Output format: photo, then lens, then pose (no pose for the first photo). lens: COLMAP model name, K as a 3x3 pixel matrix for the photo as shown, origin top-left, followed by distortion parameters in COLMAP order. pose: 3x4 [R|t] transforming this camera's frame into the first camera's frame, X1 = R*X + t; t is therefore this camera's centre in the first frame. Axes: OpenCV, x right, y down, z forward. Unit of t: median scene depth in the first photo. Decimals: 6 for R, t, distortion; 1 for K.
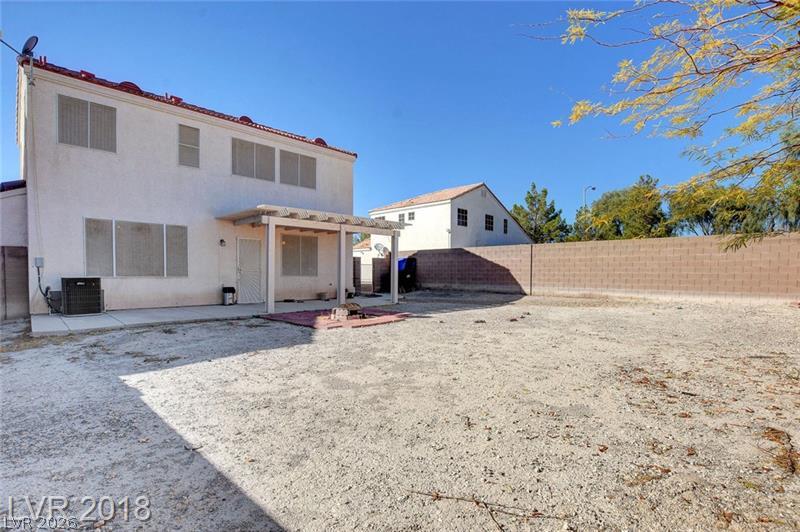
lens RADIAL K [[365.3, 0, 401.6], [0, 365.3, 262.5], [0, 0, 1]] dist [-0.055808, 0.014413]
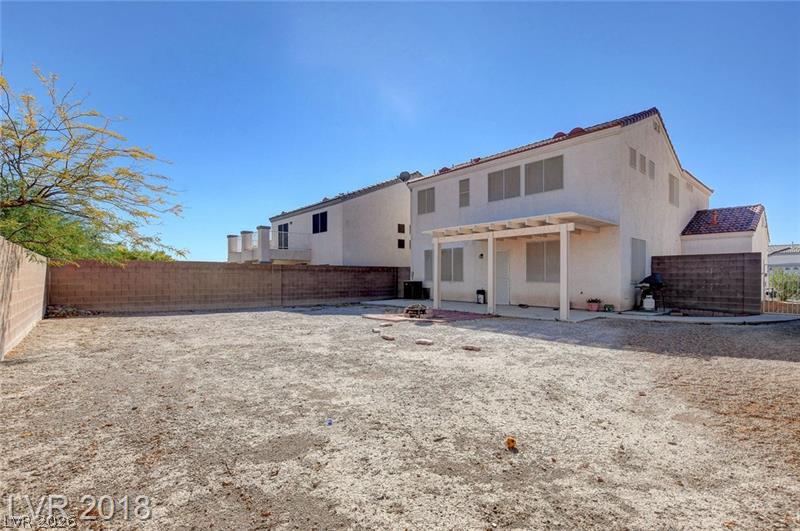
lens RADIAL K [[365.3, 0, 401.6], [0, 365.3, 262.0], [0, 0, 1]] dist [-0.055808, 0.014413]
pose [[-0.090776, -0.039868, -0.995073, 0.827805], [0.028752, 0.998677, -0.042635, 0.014040], [0.995456, -0.032481, -0.089509, 0.789463]]
